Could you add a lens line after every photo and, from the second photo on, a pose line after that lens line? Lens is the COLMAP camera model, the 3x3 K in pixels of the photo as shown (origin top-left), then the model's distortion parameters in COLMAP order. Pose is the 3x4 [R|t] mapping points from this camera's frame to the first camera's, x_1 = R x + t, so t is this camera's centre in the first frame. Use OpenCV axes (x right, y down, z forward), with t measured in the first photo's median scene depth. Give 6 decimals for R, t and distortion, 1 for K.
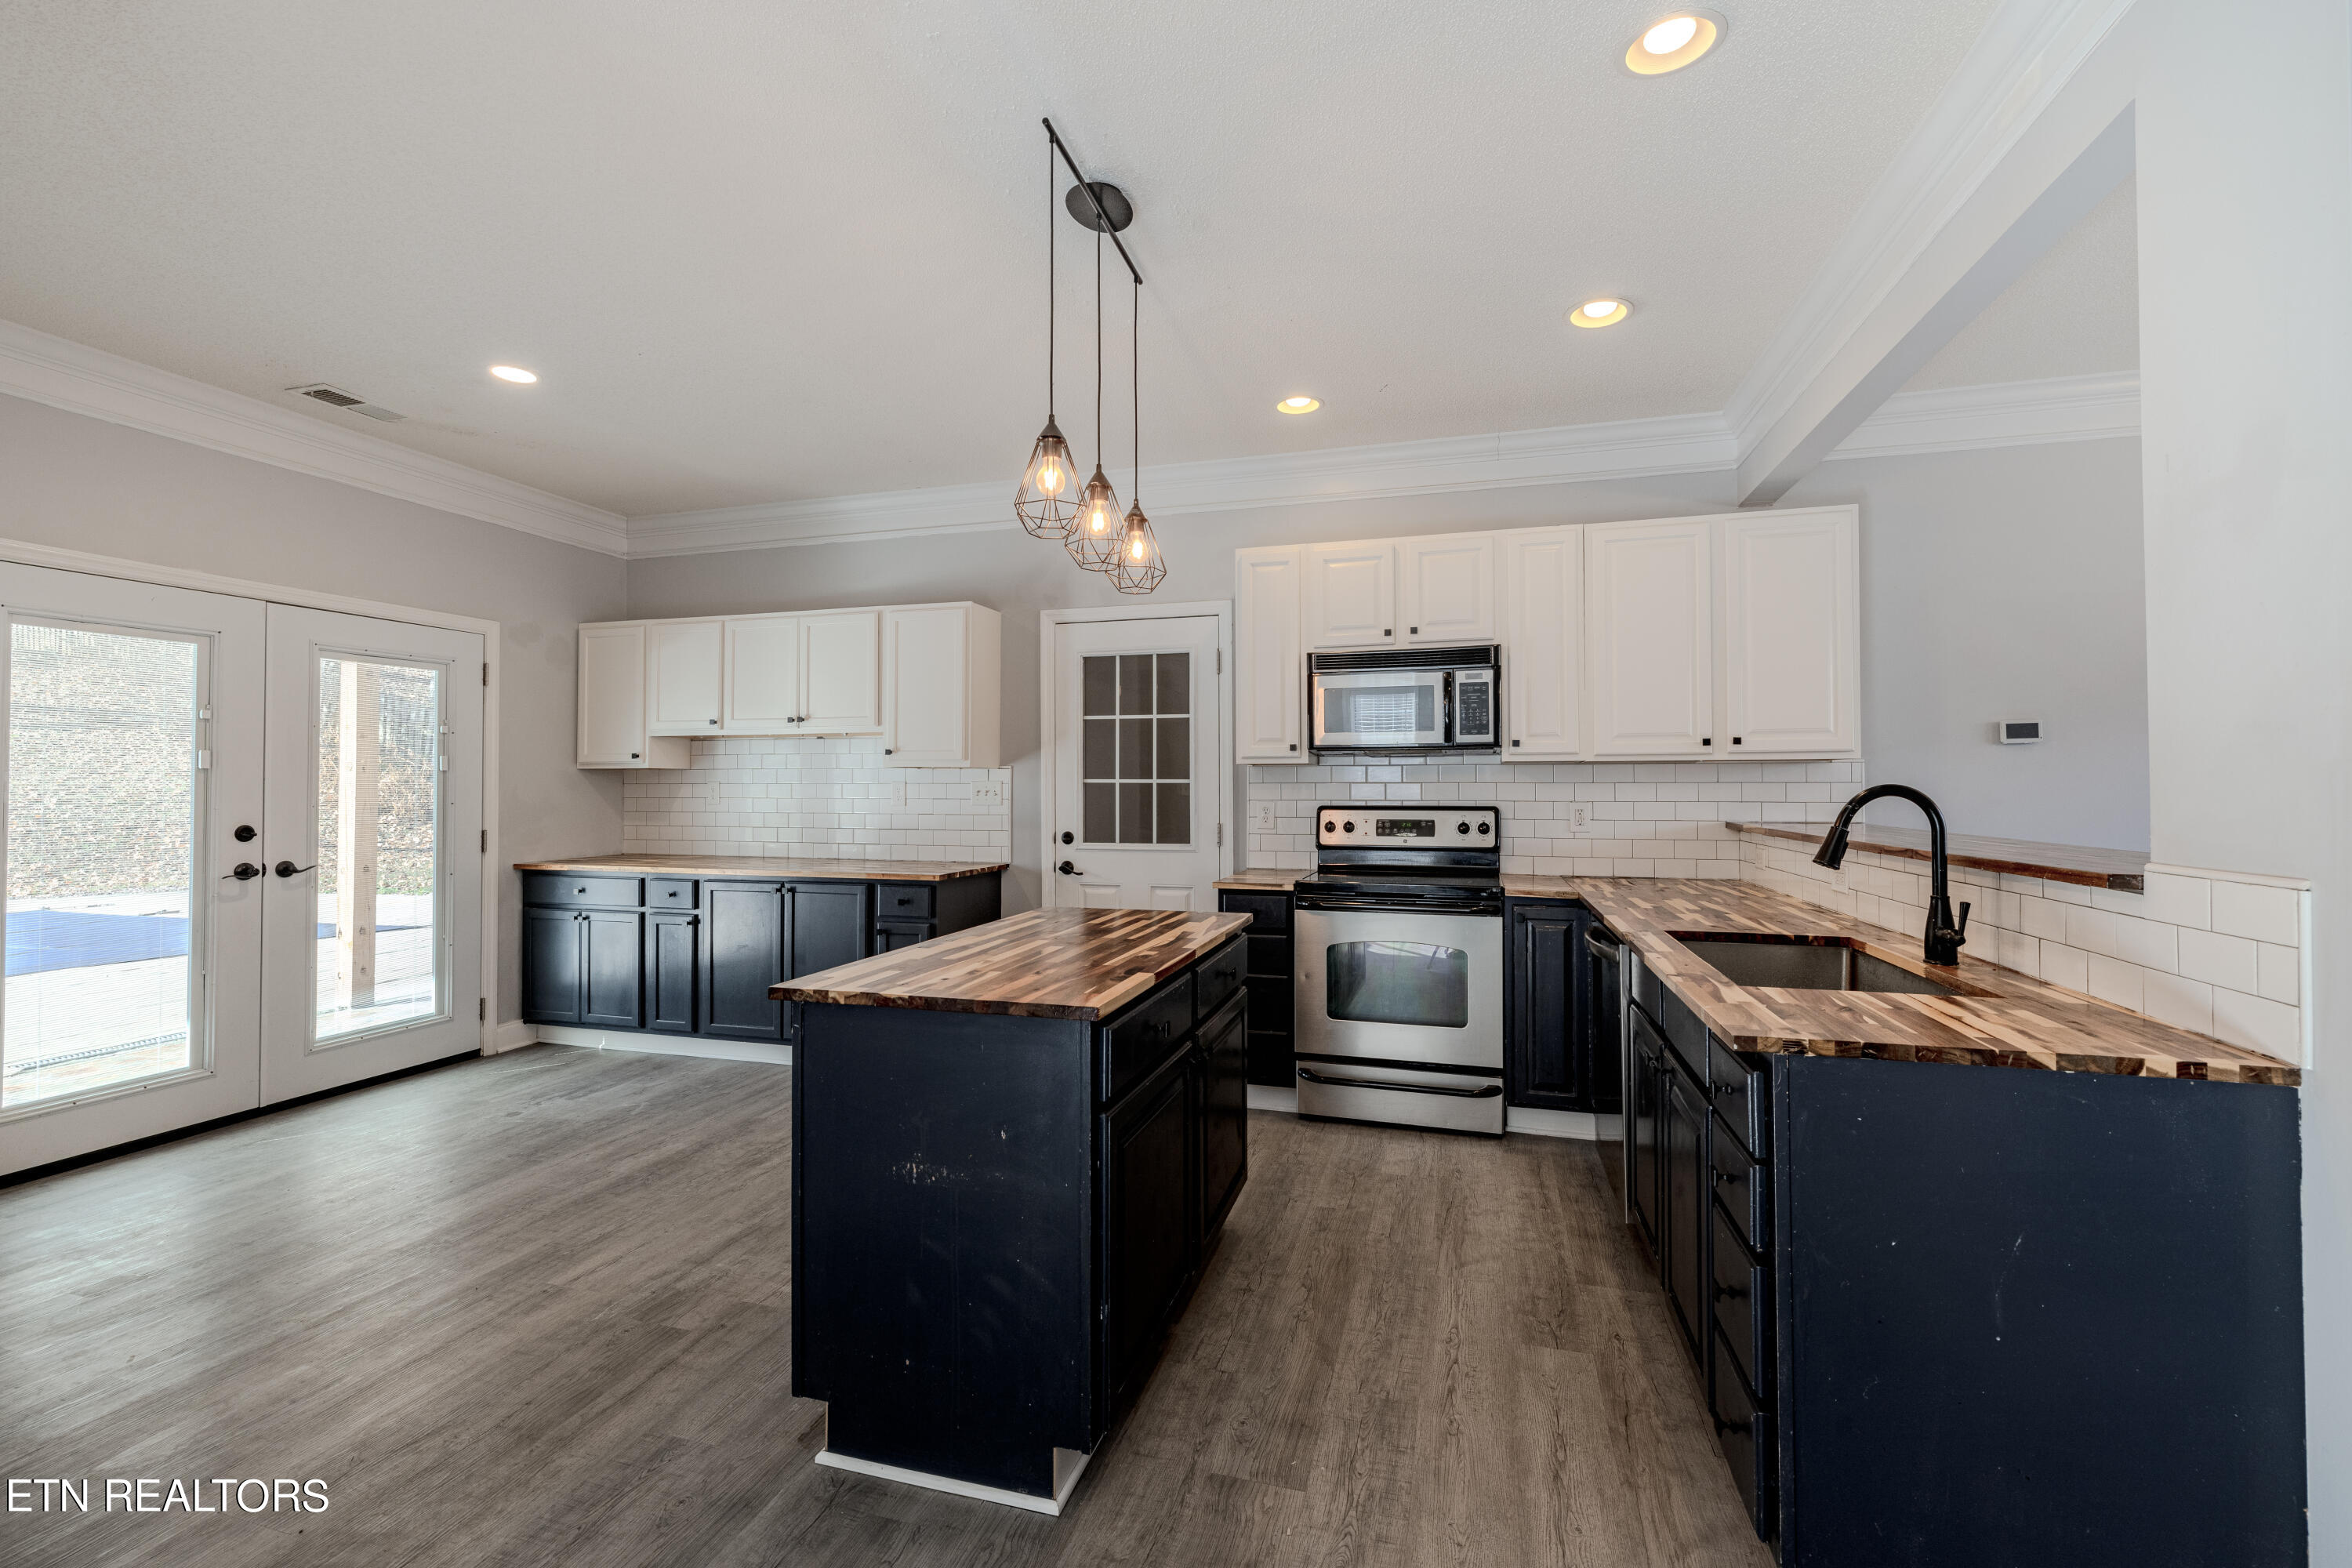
lens RADIAL K [[998.1, 0, 1169.4], [0, 998.1, 770.9], [0, 0, 1]] dist [0.007731, 0.000303]
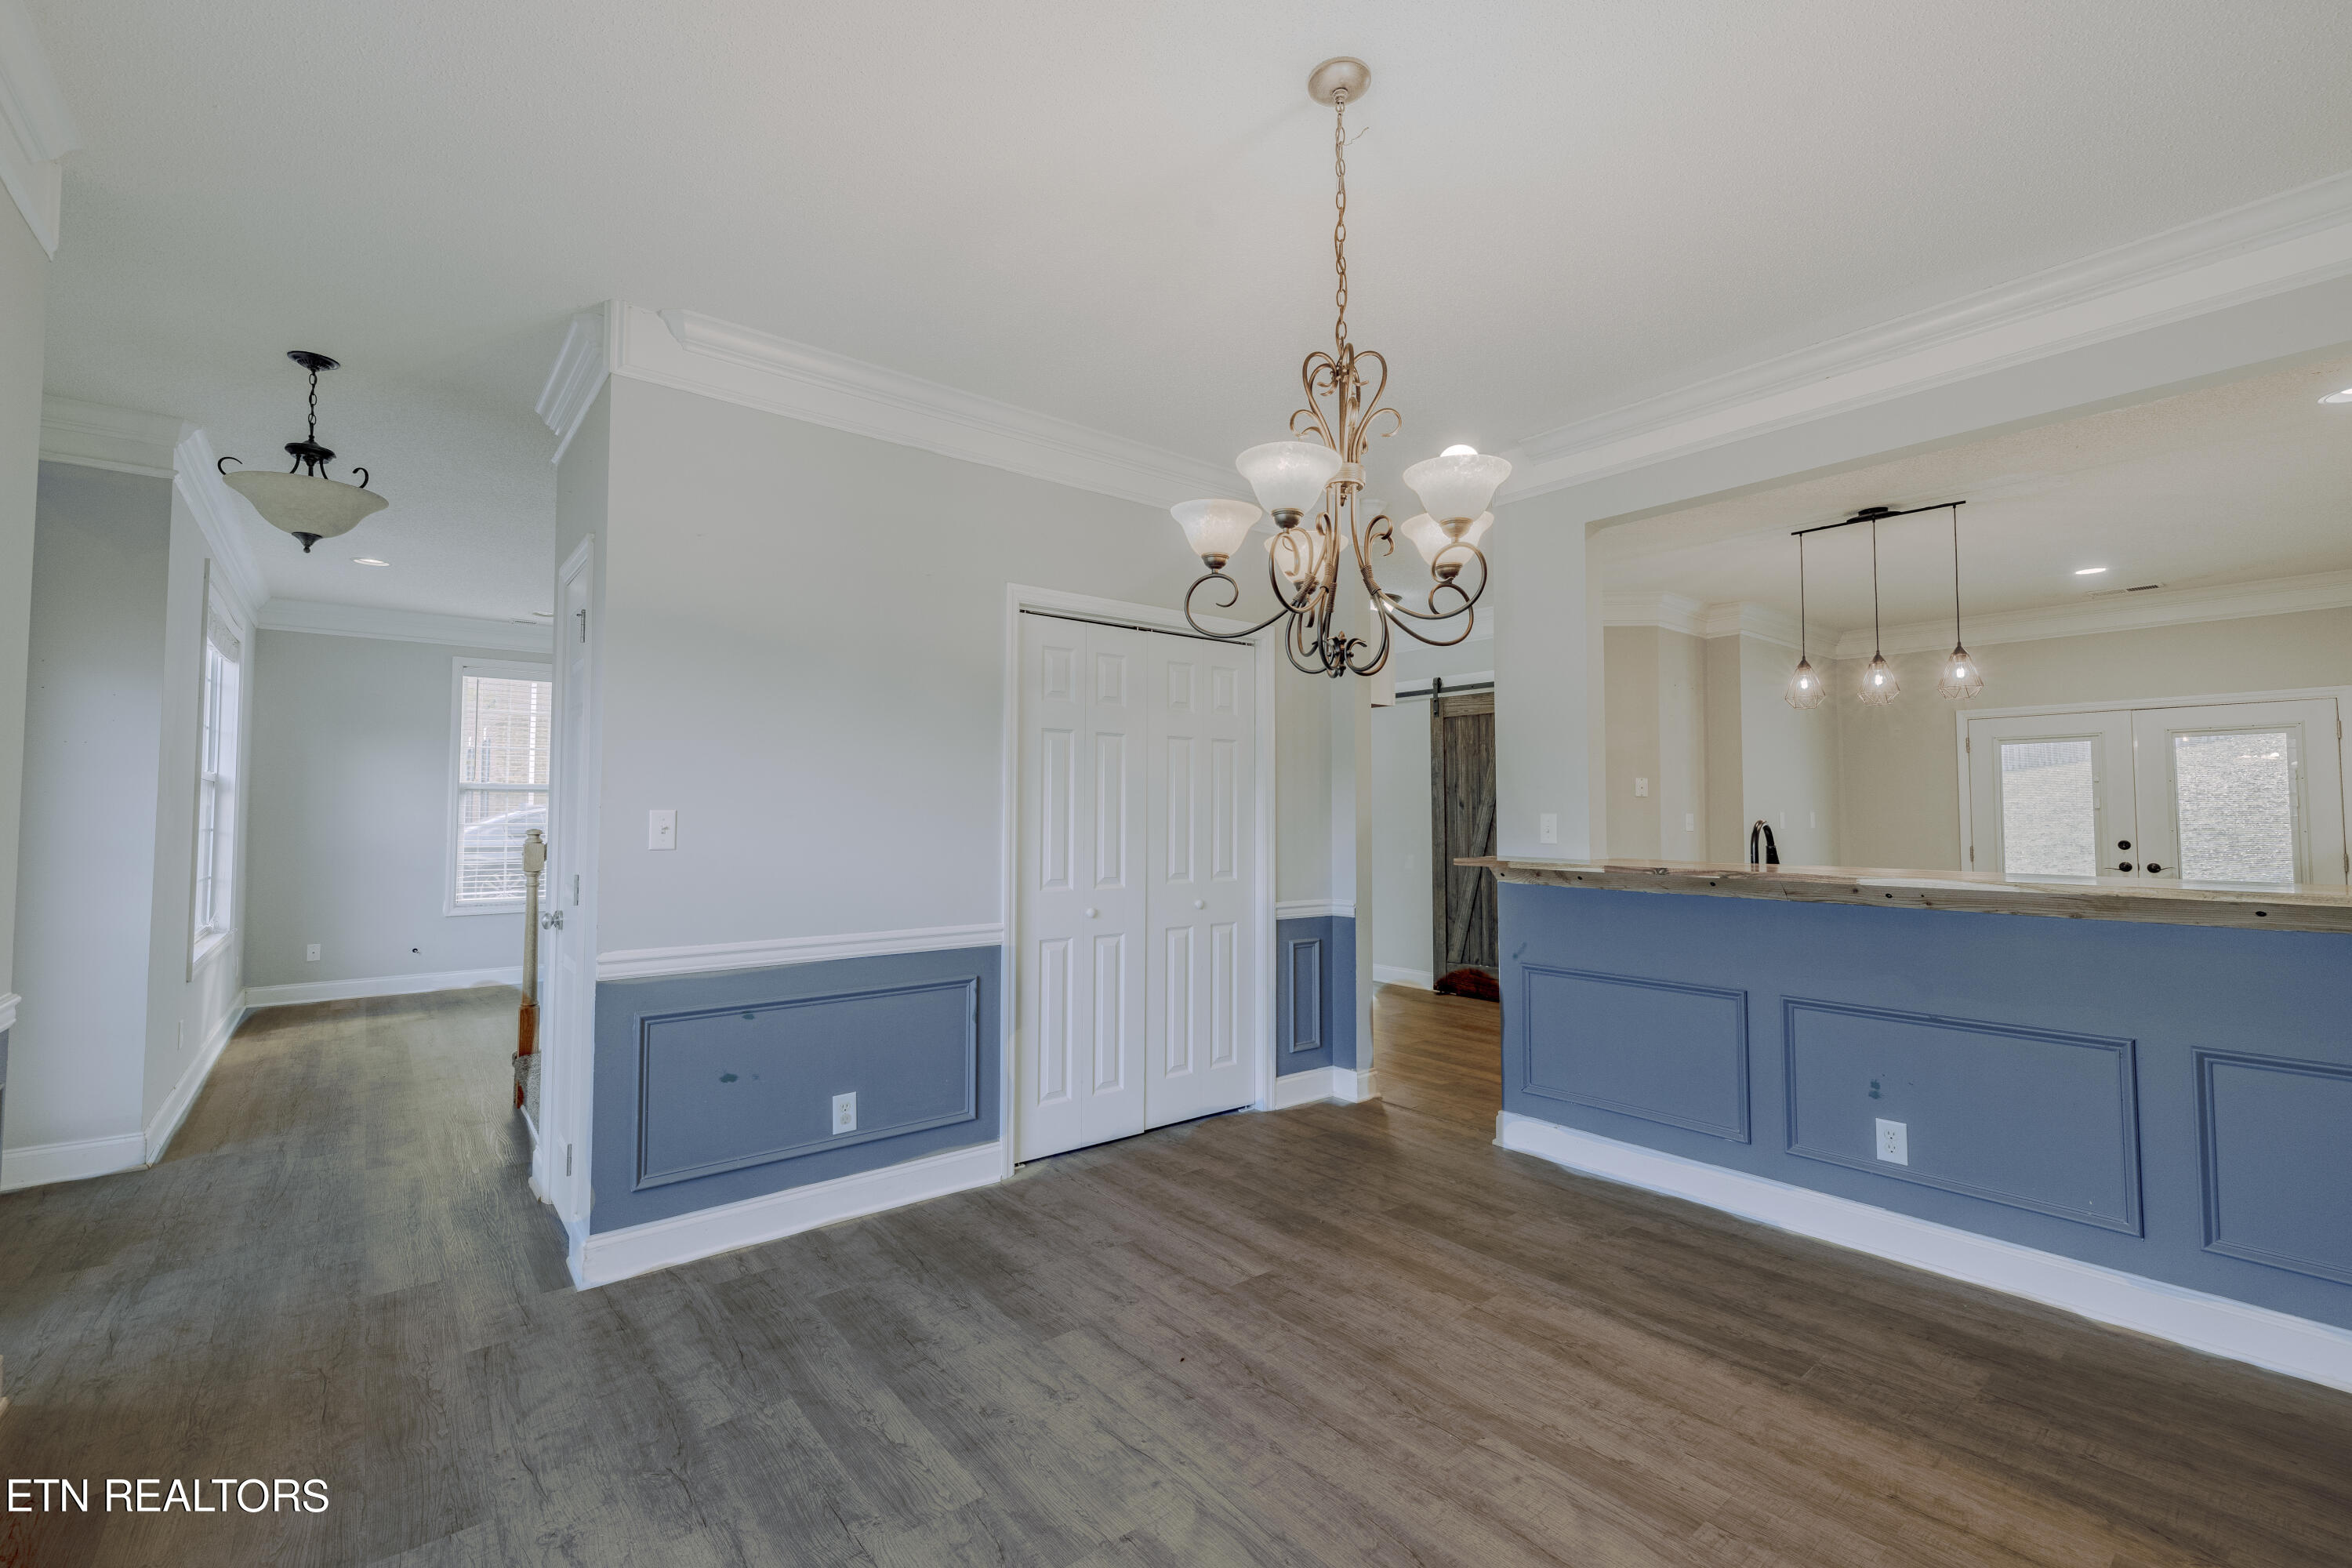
lens RADIAL K [[987.0, 0, 1166.7], [0, 987.0, 779.5], [0, 0, 1]] dist [0.001338, 0.000266]
pose [[-0.560427, -0.030255, -0.827651, 1.313836], [0.012885, 0.998893, -0.045239, 0.004193], [0.828104, -0.036017, -0.559416, 0.534345]]
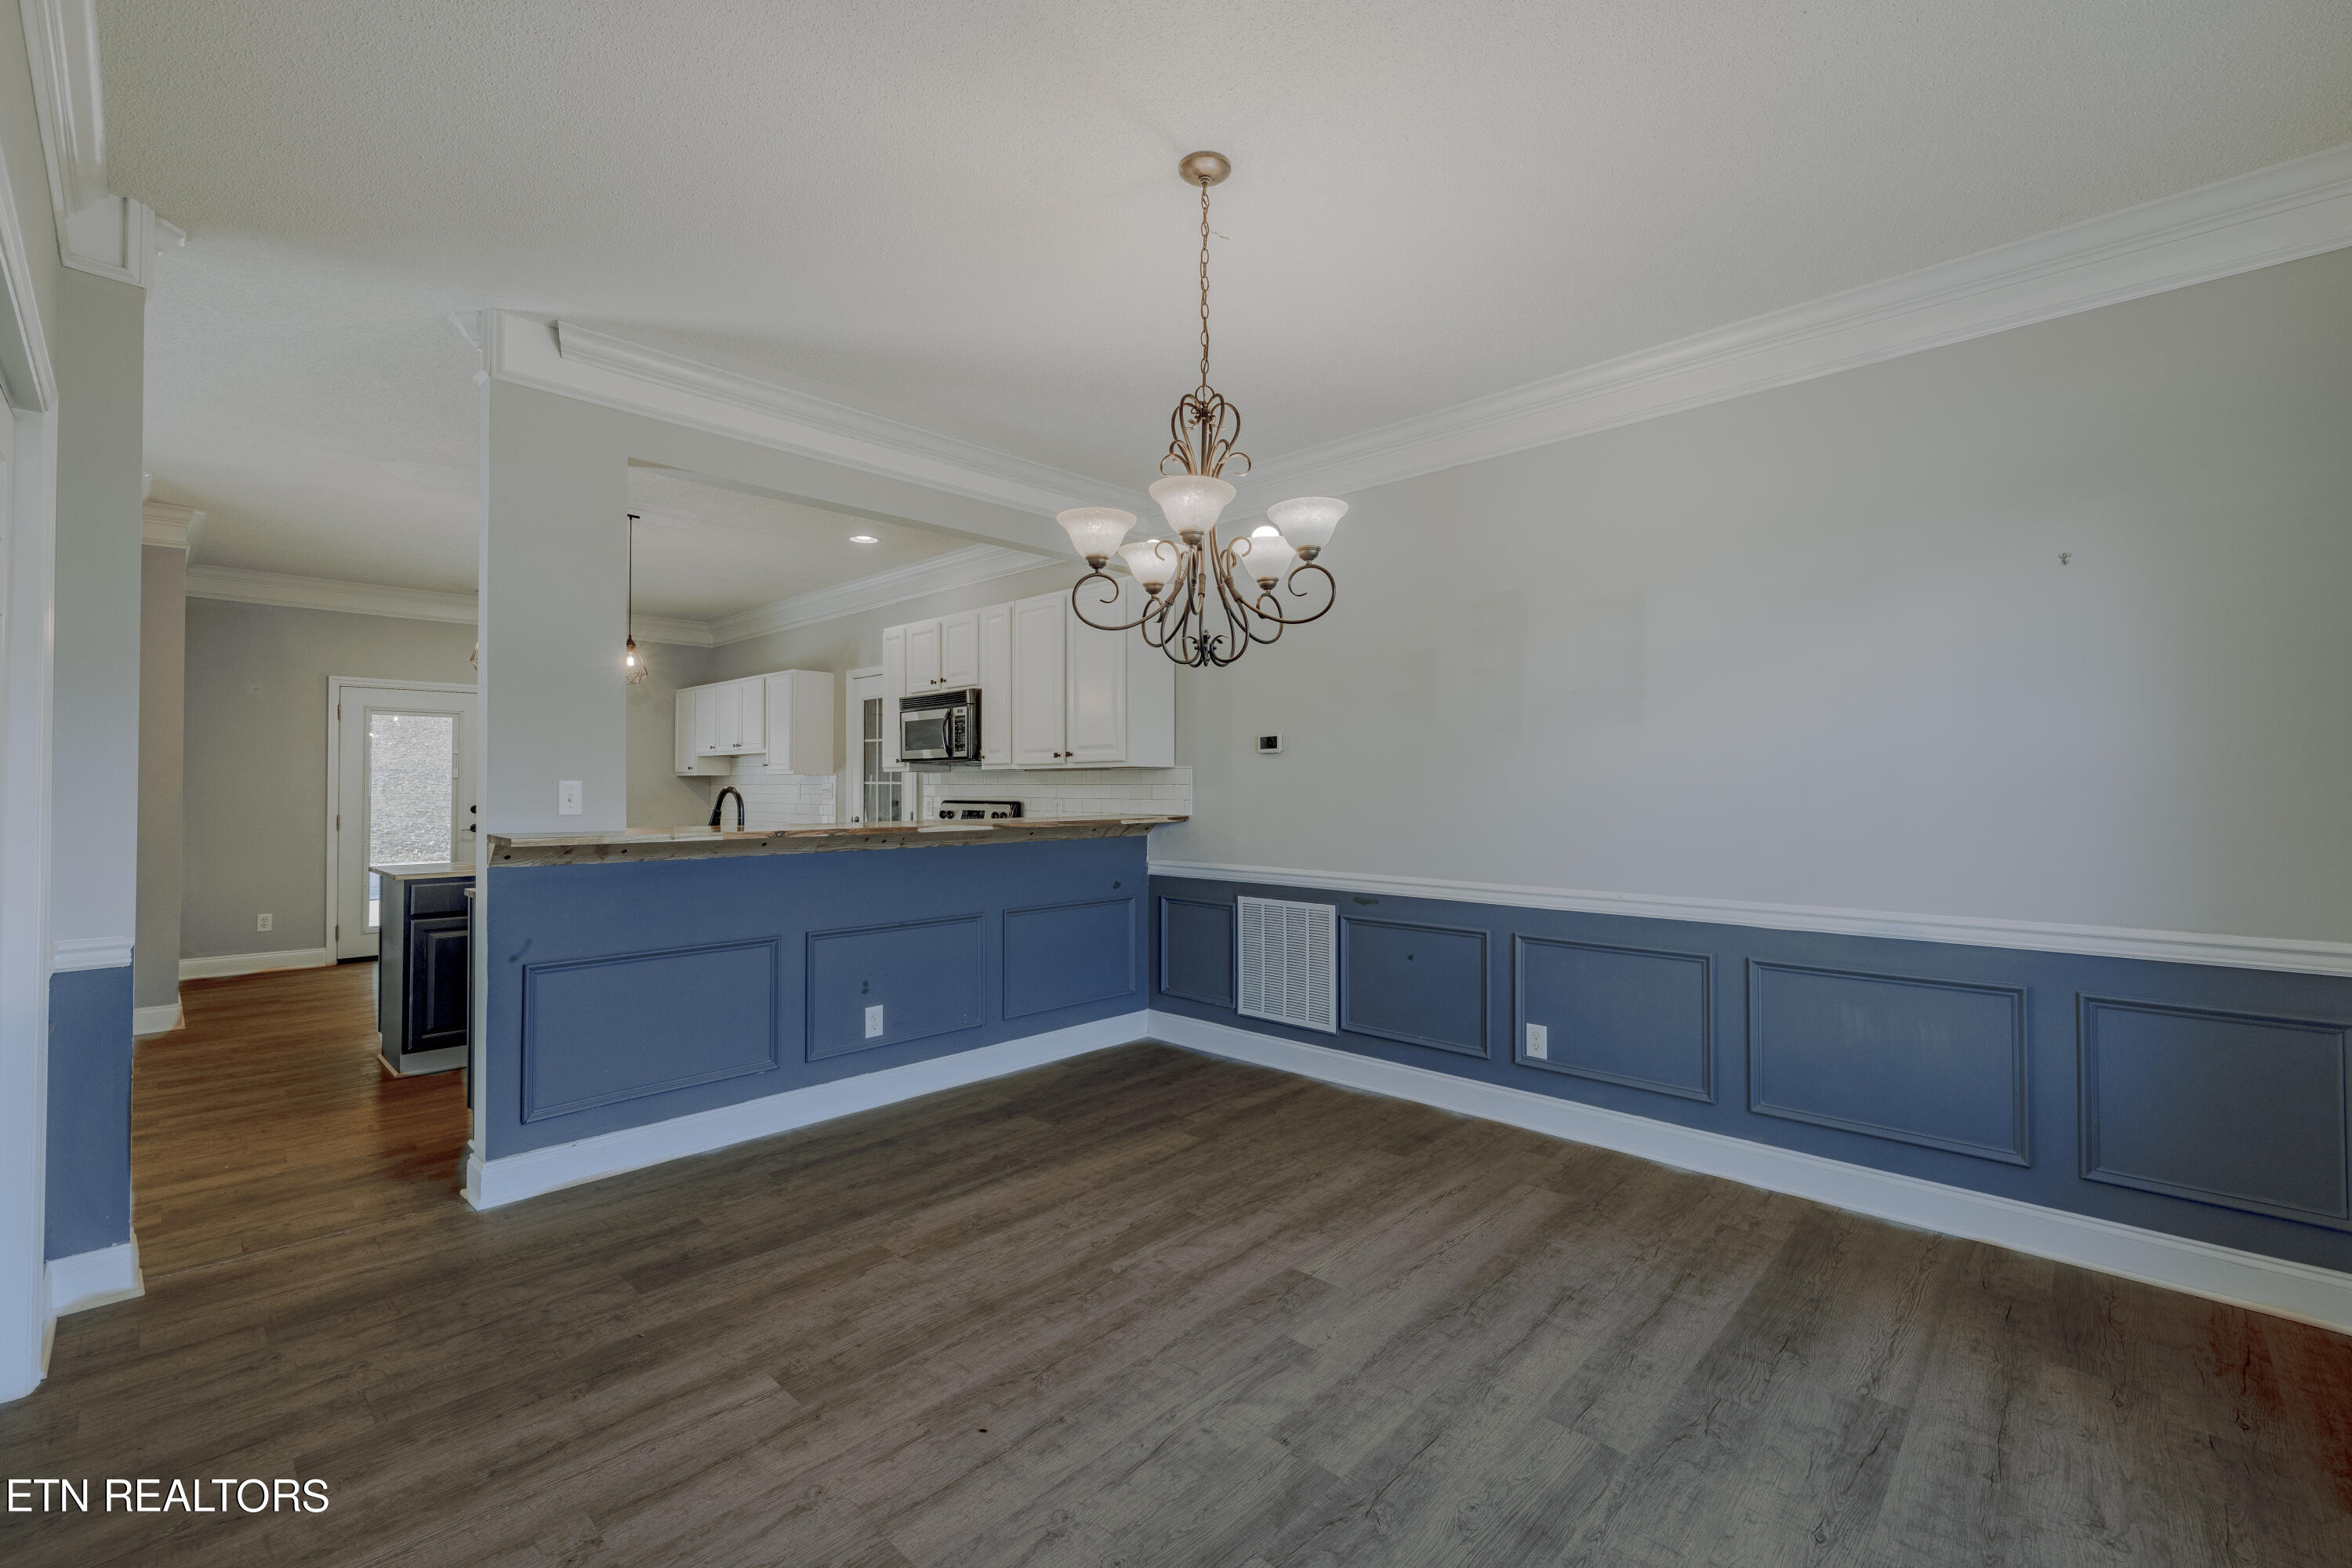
lens RADIAL K [[987.0, 0, 1166.7], [0, 987.0, 779.5], [0, 0, 1]] dist [0.001338, 0.000266]
pose [[0.889897, -0.002377, -0.456155, 1.134482], [0.006267, 0.999956, 0.007016, -0.003298], [0.456118, -0.009102, 0.889873, -0.129989]]
